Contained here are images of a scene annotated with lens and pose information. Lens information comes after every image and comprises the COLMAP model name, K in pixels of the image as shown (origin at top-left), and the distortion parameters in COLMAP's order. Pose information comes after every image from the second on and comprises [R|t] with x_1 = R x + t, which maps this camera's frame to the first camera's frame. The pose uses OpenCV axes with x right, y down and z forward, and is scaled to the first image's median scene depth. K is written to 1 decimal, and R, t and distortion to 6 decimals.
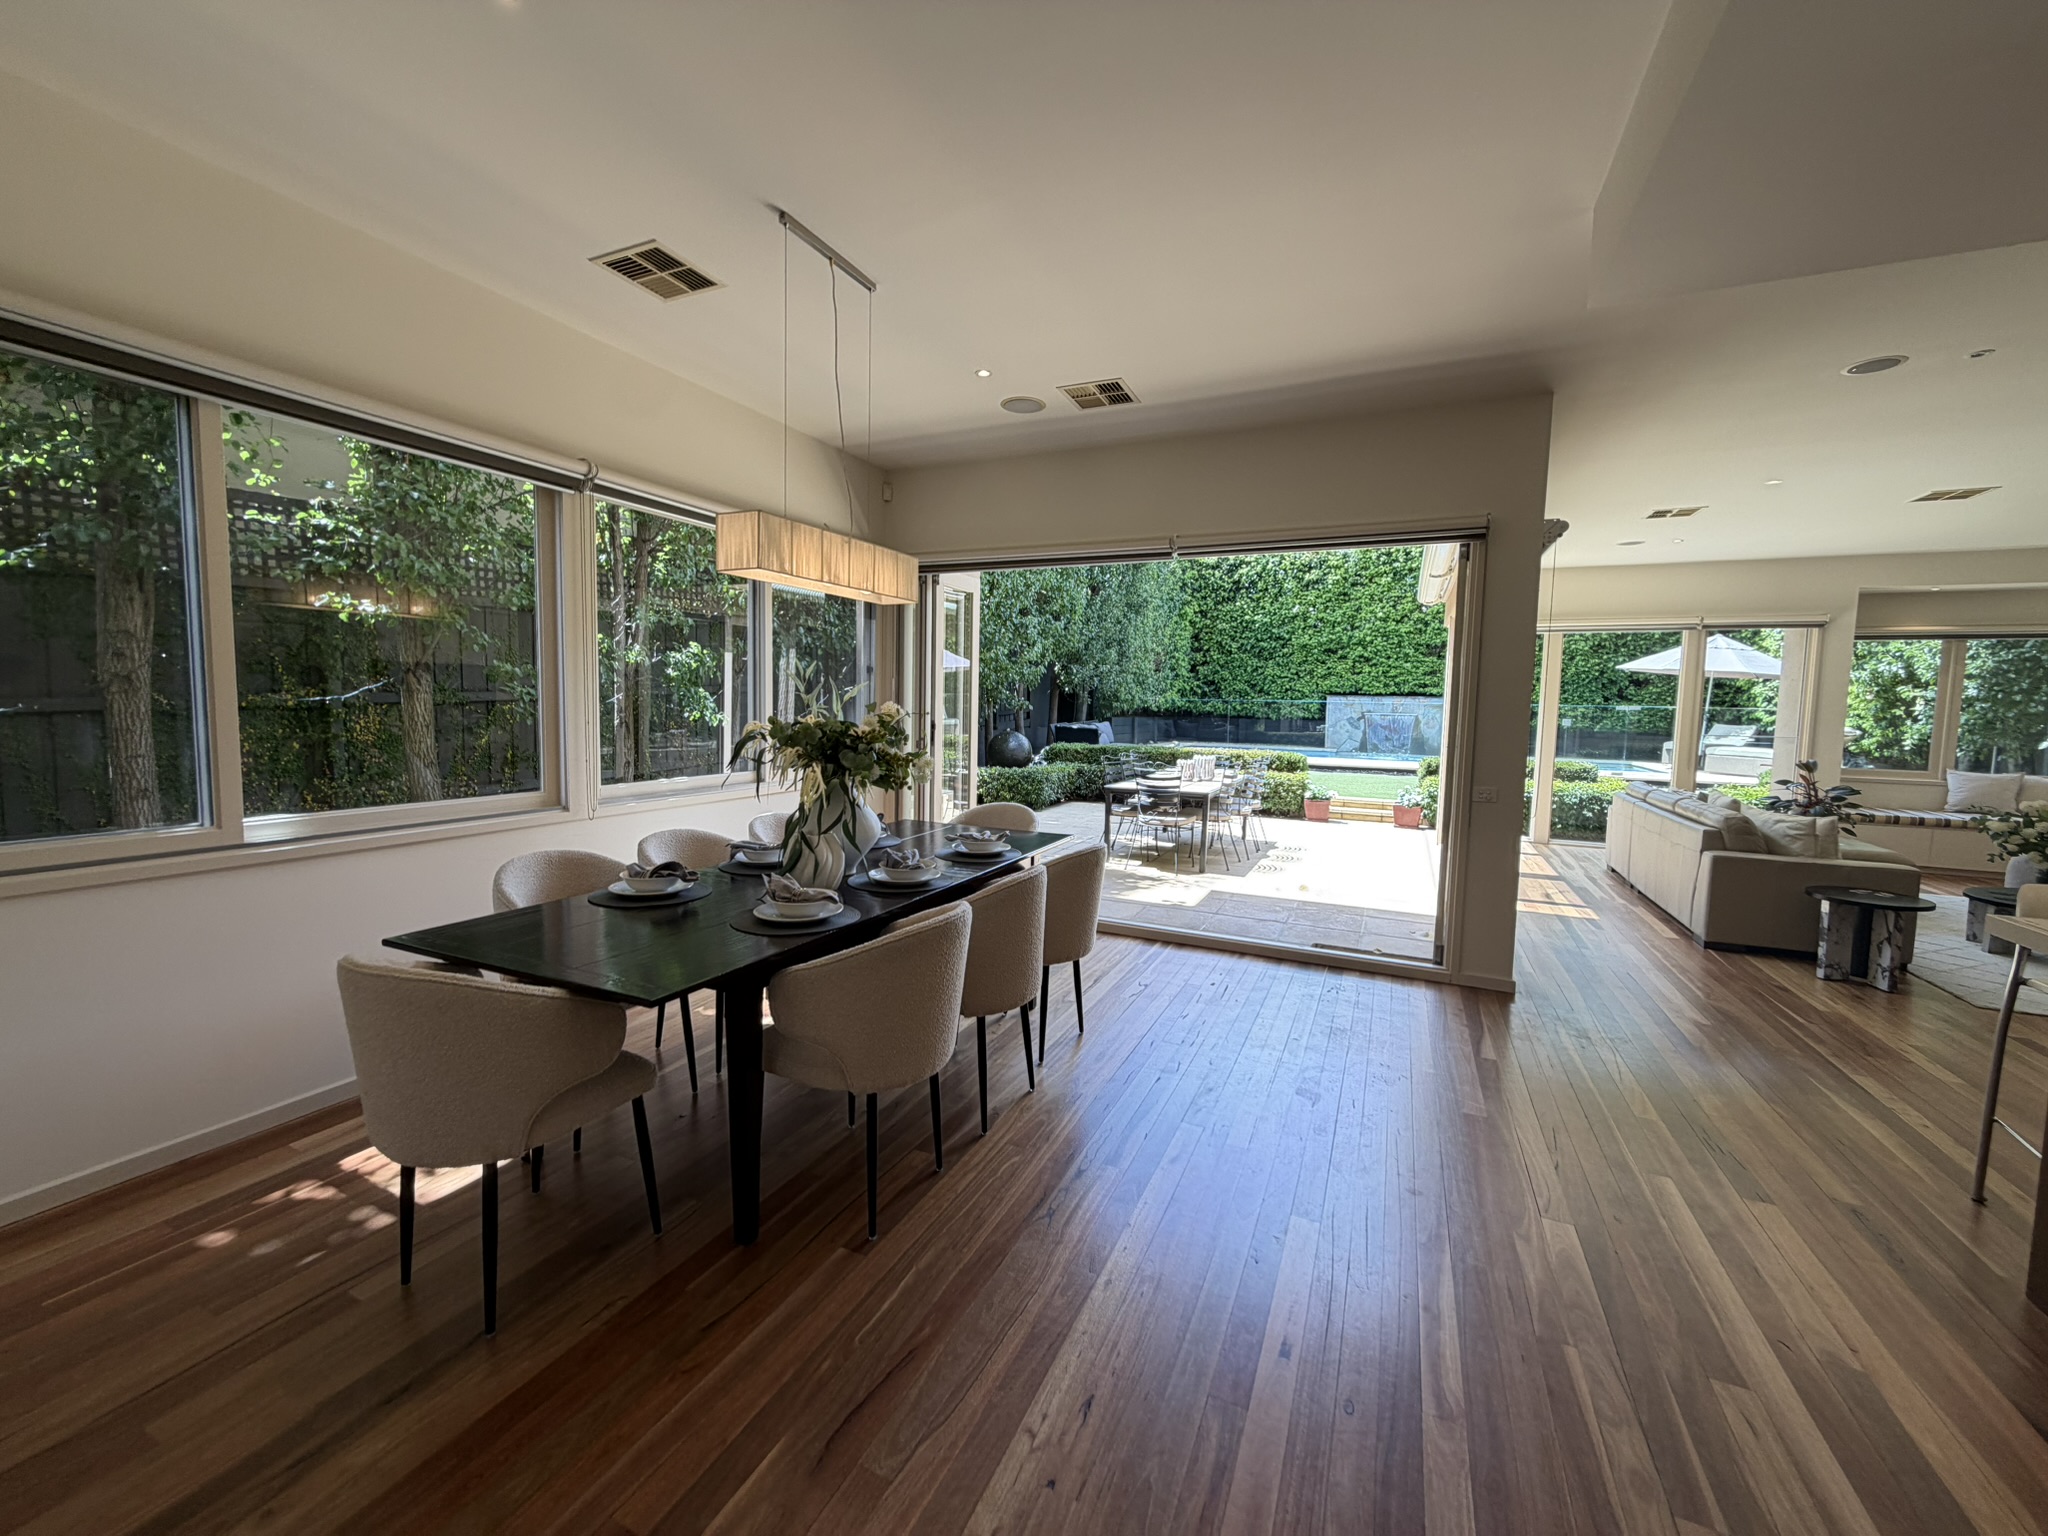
lens RADIAL K [[814.6, 0, 1014.6], [0, 814.6, 765.1], [0, 0, 1]] dist [0.000643, 0.000134]
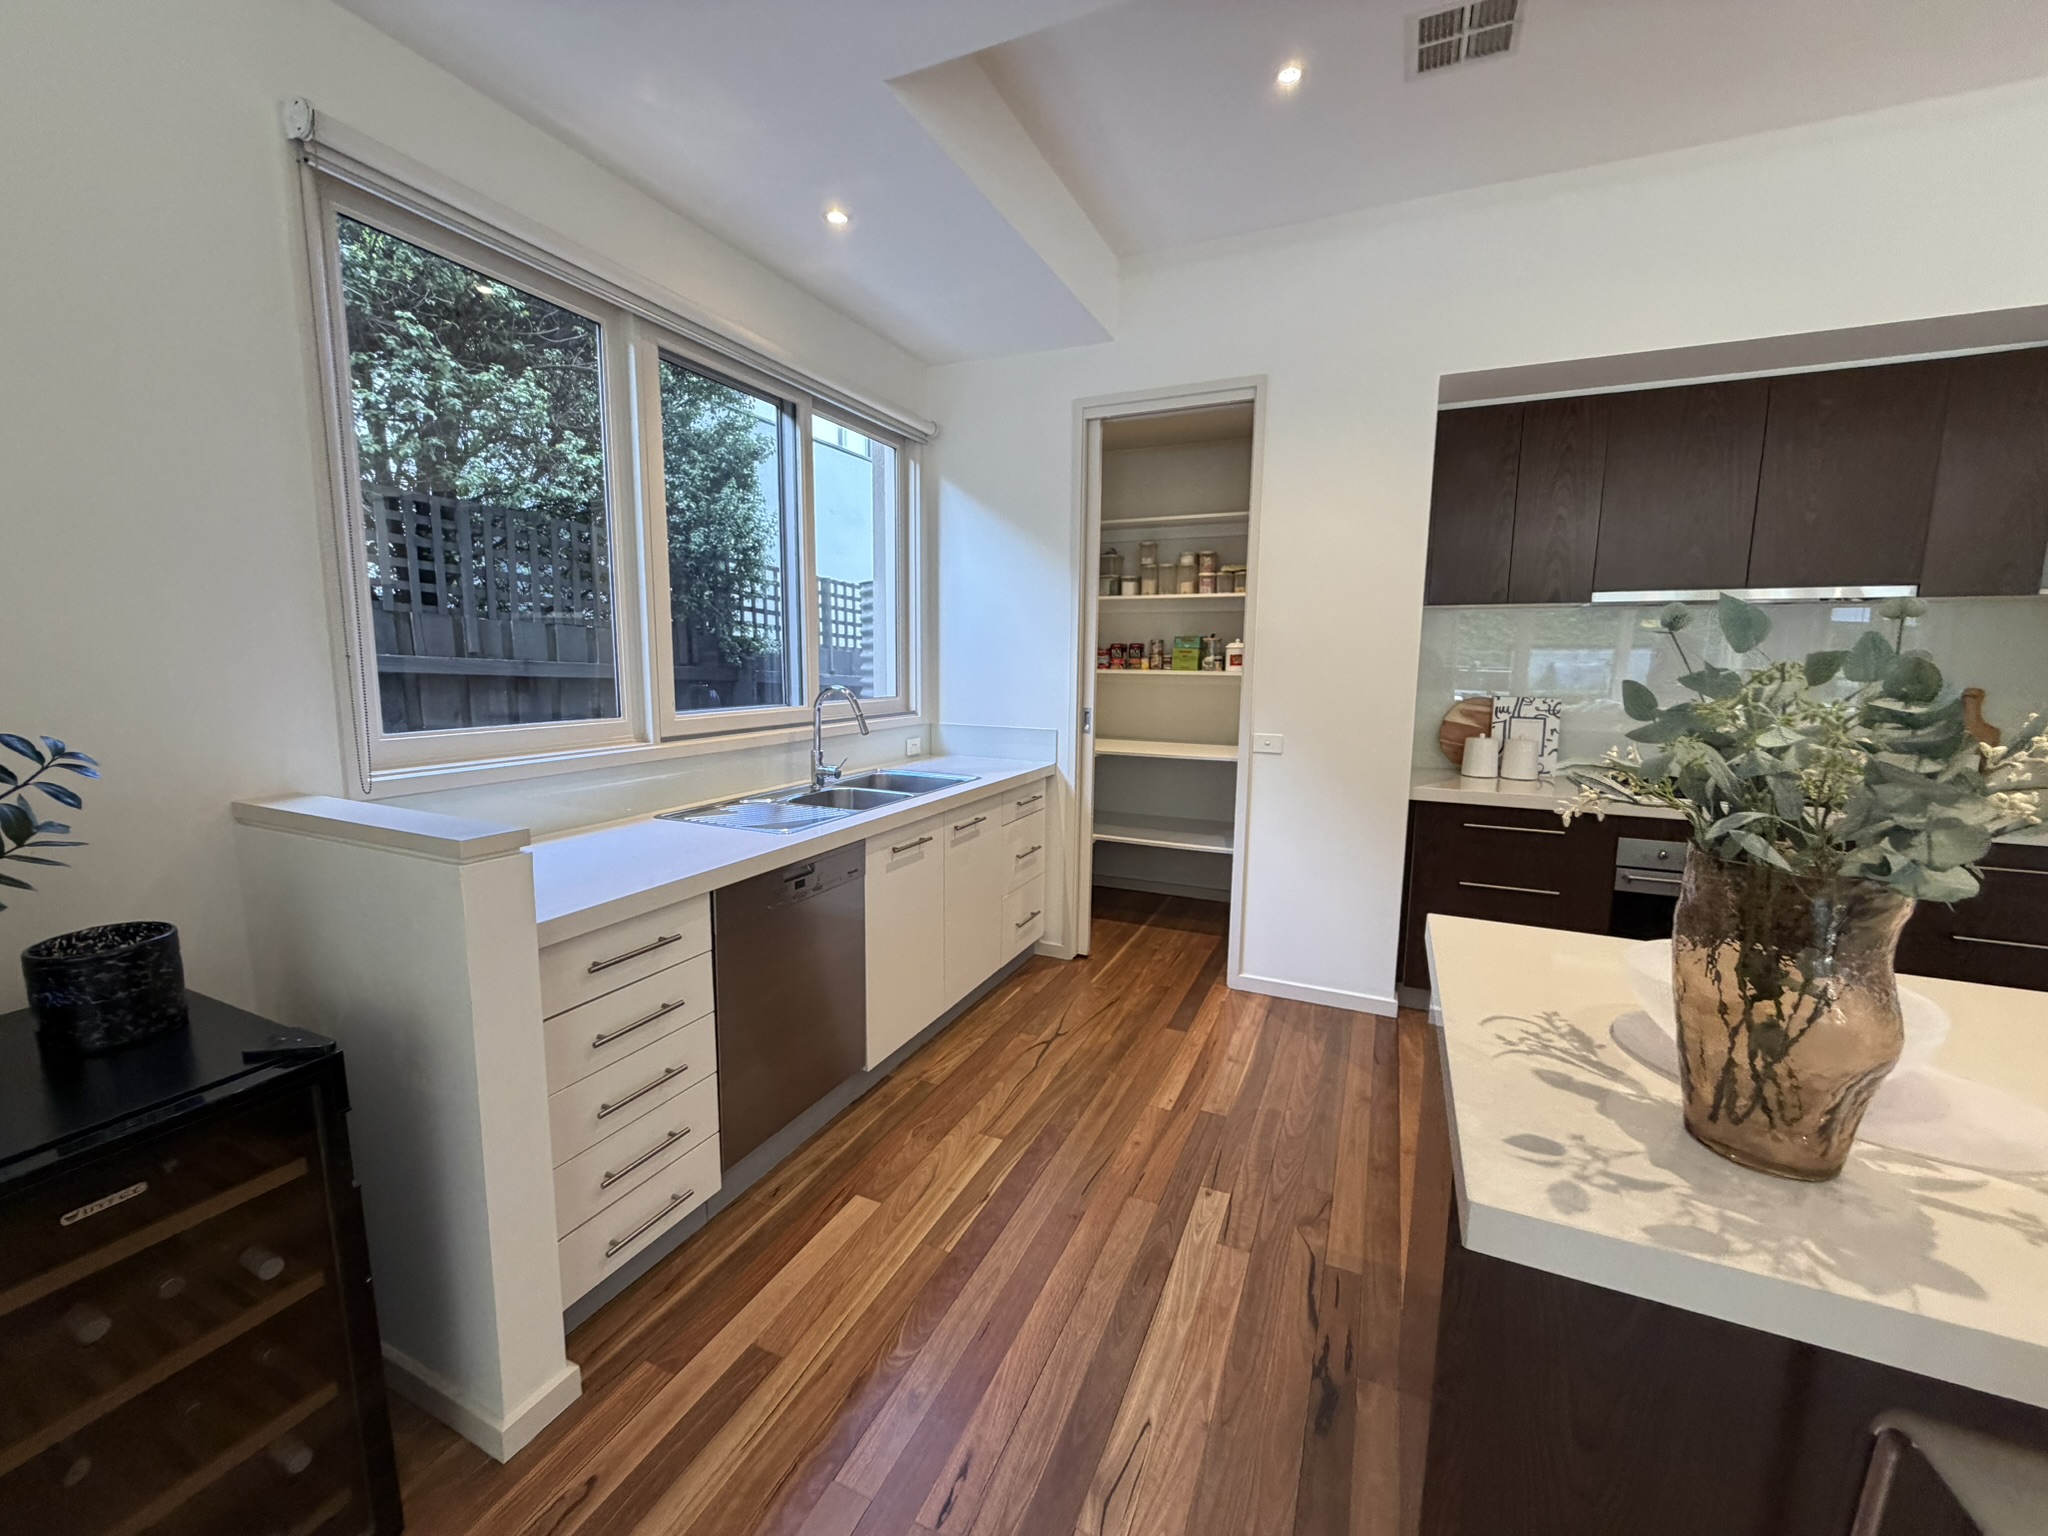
lens RADIAL K [[814.6, 0, 1014.6], [0, 814.6, 765.1], [0, 0, 1]] dist [0.000643, 0.000134]
pose [[-0.999655, -0.023588, -0.011524, 0.081899], [-0.025483, 0.977369, 0.210002, -0.013369], [0.006310, 0.210223, -0.977633, 0.328531]]
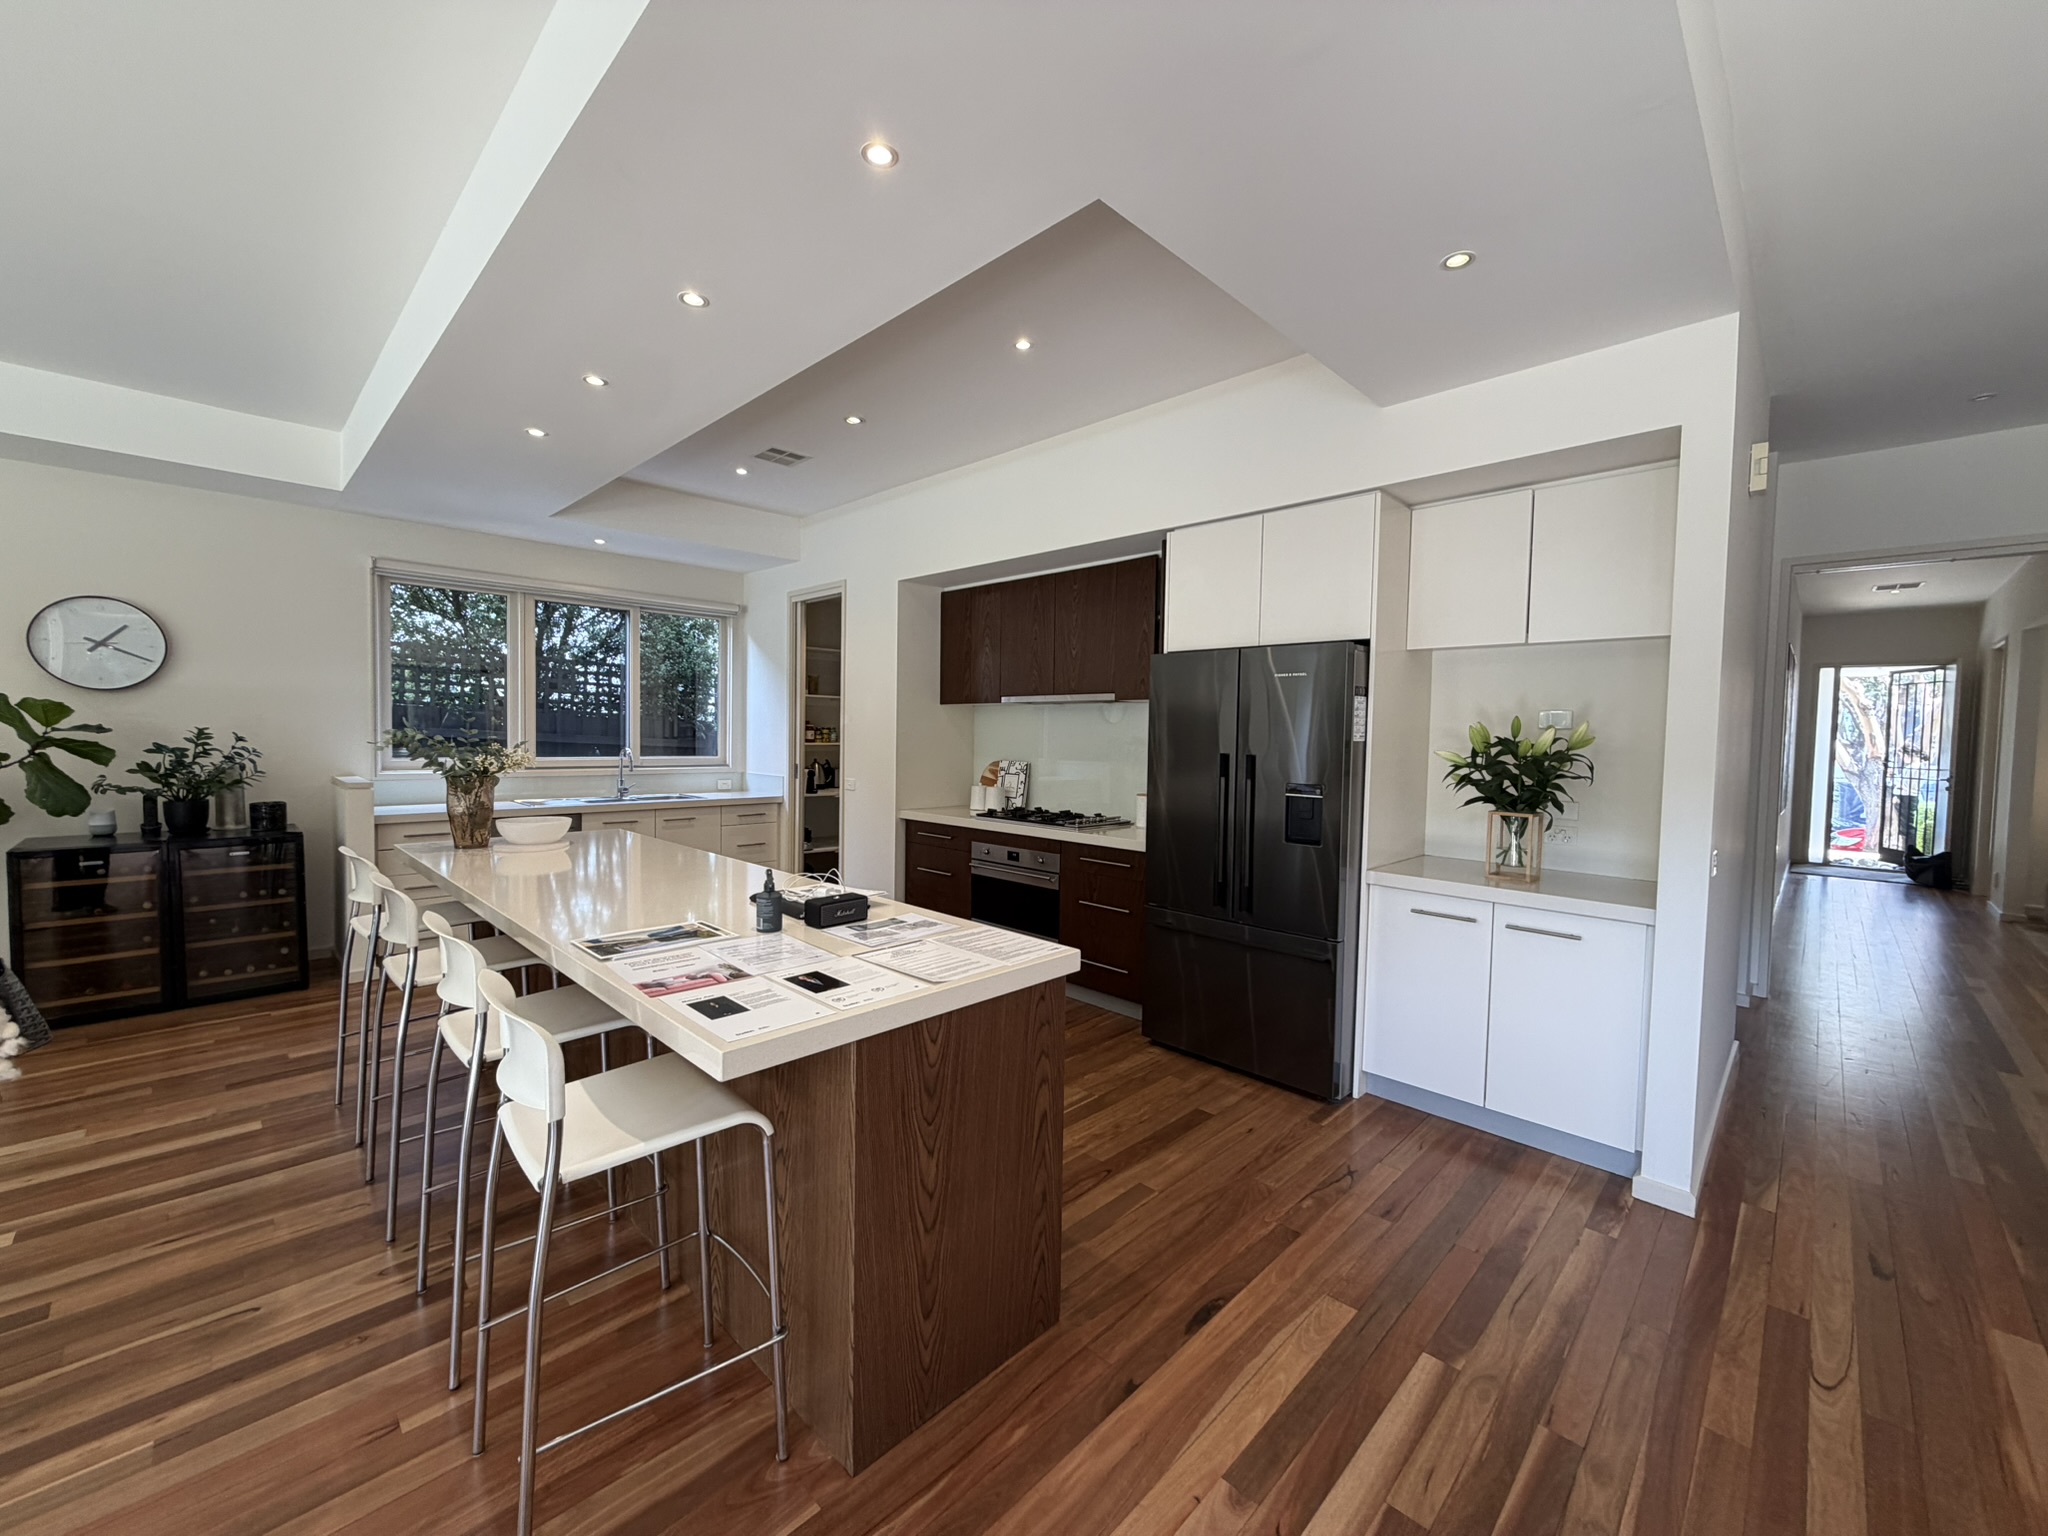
lens RADIAL K [[814.6, 0, 1014.6], [0, 814.6, 765.1], [0, 0, 1]] dist [0.000643, 0.000134]
pose [[-0.940690, -0.045837, 0.336157, -0.135492], [-0.004170, 0.992318, 0.123640, -0.027271], [-0.339242, 0.114905, -0.933655, 0.418456]]
